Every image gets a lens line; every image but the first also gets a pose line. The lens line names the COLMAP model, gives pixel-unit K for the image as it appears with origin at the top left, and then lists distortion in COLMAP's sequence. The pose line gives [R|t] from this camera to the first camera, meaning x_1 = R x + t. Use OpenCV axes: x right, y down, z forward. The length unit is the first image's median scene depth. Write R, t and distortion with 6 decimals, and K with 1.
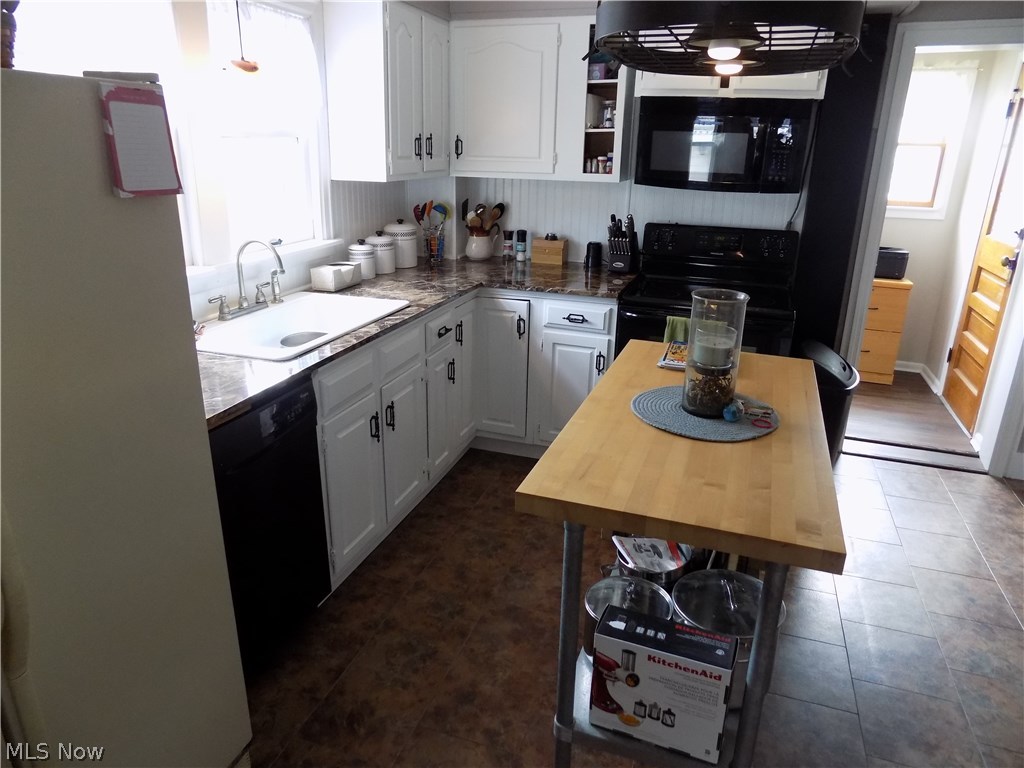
lens RADIAL K [[693.5, 0, 502.5], [0, 693.5, 386.9], [0, 0, 1]] dist [-0.009665, -0.000712]
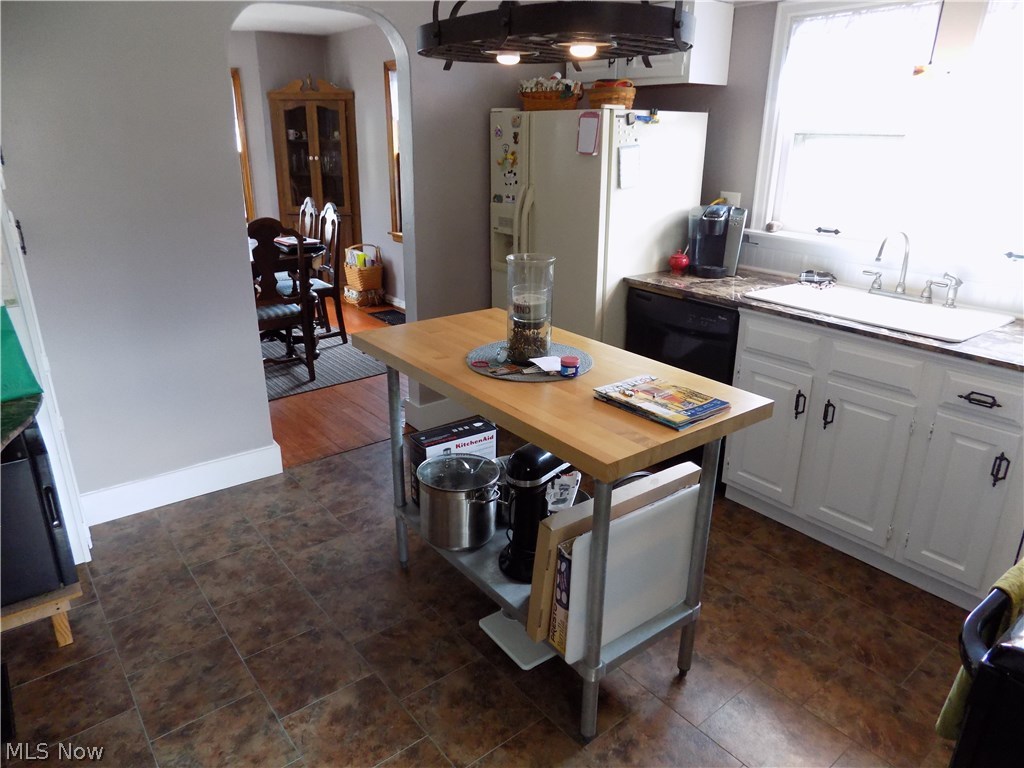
lens RADIAL K [[693.5, 0, 510.9], [0, 693.5, 384.7], [0, 0, 1]] dist [-0.009665, -0.000712]
pose [[-0.532620, 0.275322, -0.800321, 0.941599], [-0.297039, 0.824650, 0.481374, -0.365945], [0.792517, 0.494116, -0.357444, 1.060603]]
